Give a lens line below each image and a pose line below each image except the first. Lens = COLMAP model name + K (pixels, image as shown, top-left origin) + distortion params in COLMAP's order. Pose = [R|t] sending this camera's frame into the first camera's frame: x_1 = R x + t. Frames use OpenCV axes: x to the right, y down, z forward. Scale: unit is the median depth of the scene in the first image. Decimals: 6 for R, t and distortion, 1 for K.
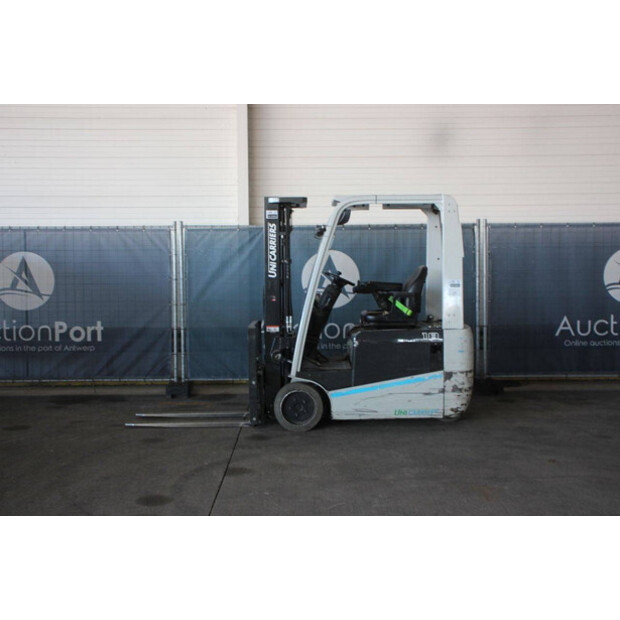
lens RADIAL K [[812.1, 0, 311.3], [0, 812.1, 307.8], [0, 0, 1]] dist [0.023737, 0.077096]
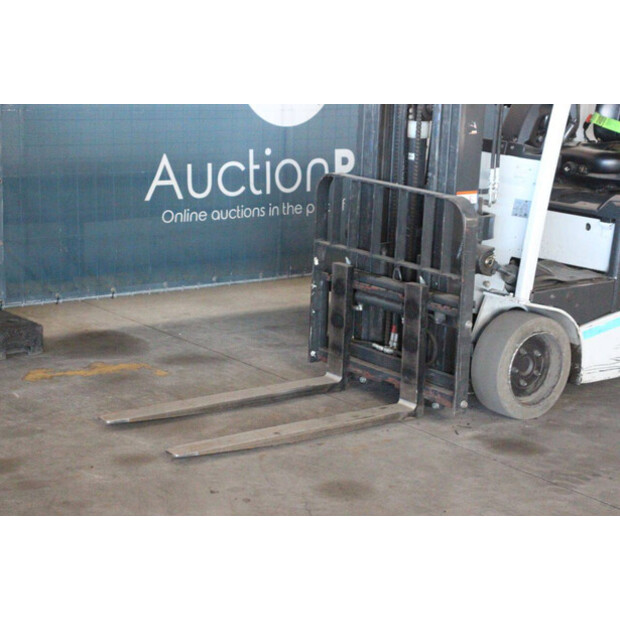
lens RADIAL K [[1462.5, 0, 321.1], [0, 1462.5, 309.8], [0, 0, 1]] dist [0.422214, 0.186189]
pose [[0.790070, -0.087888, 0.606683, -0.606310], [-0.019879, 0.985475, 0.168650, -0.048245], [-0.612694, -0.145306, 0.776848, 0.415579]]
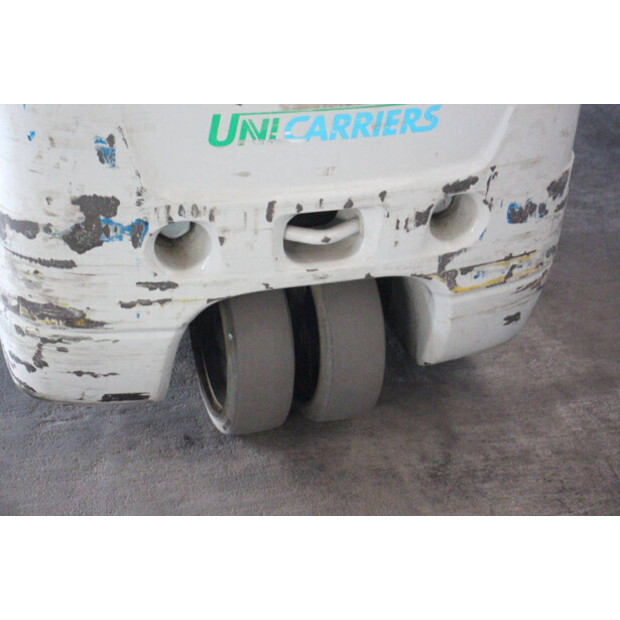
lens RADIAL K [[1393.8, 0, 311.7], [0, 1393.8, 308.8], [0, 0, 1]] dist [0.423357, 0.003108]
pose [[0.283455, 0.520859, -0.805207, 0.467411], [-0.109706, 0.851745, 0.512343, -0.072082], [0.952690, -0.056890, 0.298573, 0.952845]]
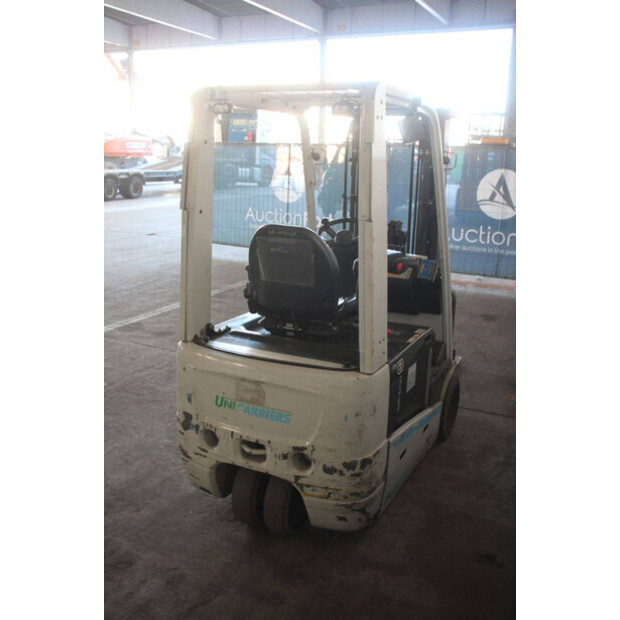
lens RADIAL K [[618.7, 0, 309.6], [0, 618.7, 310.5], [0, 0, 1]] dist [-0.124150, 0.227878]
pose [[-0.456980, 0.217900, -0.862374, 0.492775], [-0.065775, 0.958596, 0.277068, -0.112501], [0.887042, 0.183337, -0.423727, 1.226585]]
